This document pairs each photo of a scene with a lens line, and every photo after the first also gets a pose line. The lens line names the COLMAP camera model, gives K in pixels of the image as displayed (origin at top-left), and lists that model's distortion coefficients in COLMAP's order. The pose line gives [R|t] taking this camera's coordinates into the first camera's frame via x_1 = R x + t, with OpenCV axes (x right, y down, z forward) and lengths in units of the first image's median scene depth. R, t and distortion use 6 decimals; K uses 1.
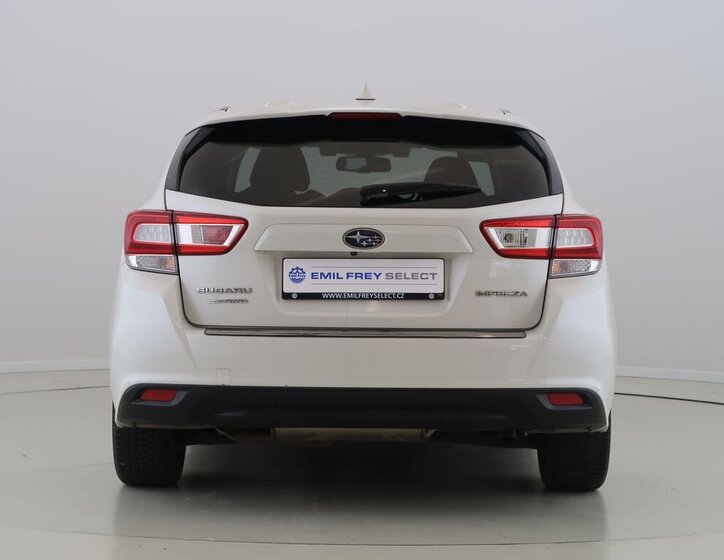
lens RADIAL K [[549.8, 0, 376.2], [0, 549.8, 260.9], [0, 0, 1]] dist [-0.015767, -0.004842]
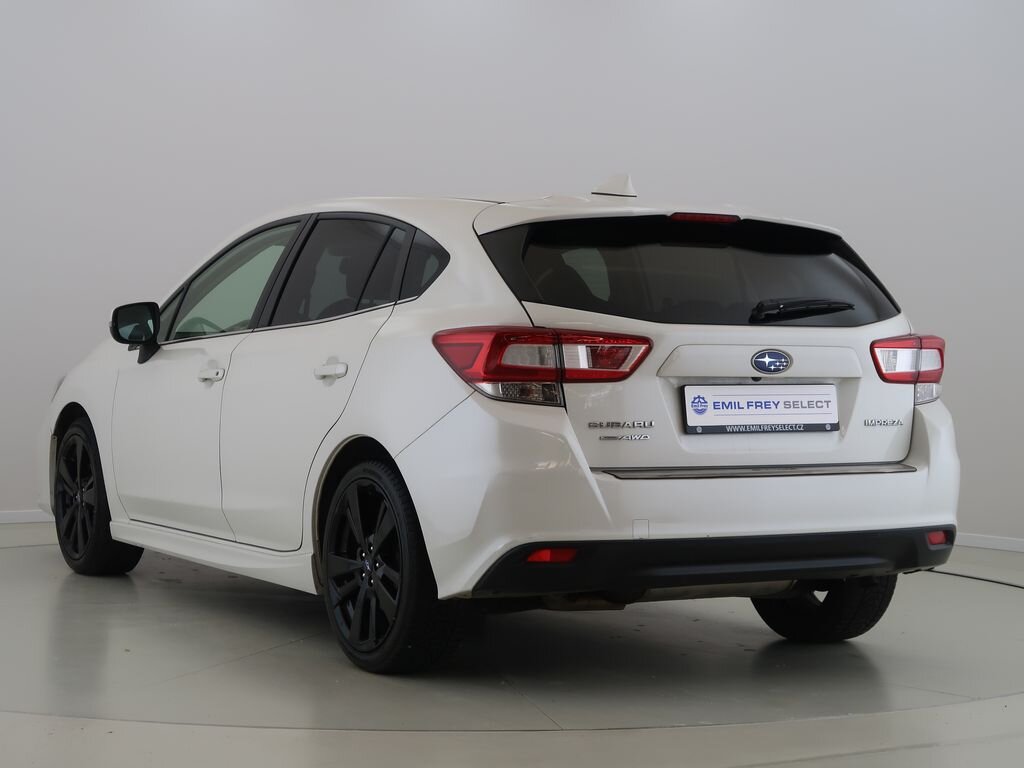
lens RADIAL K [[671.7, 0, 502.6], [0, 671.7, 379.9], [0, 0, 1]] dist [-0.021101, 0.004988]
pose [[0.985366, -0.006211, 0.170339, -0.606913], [0.007410, 0.999952, -0.006407, -0.008332], [-0.170291, 0.007576, 0.985365, 0.034249]]
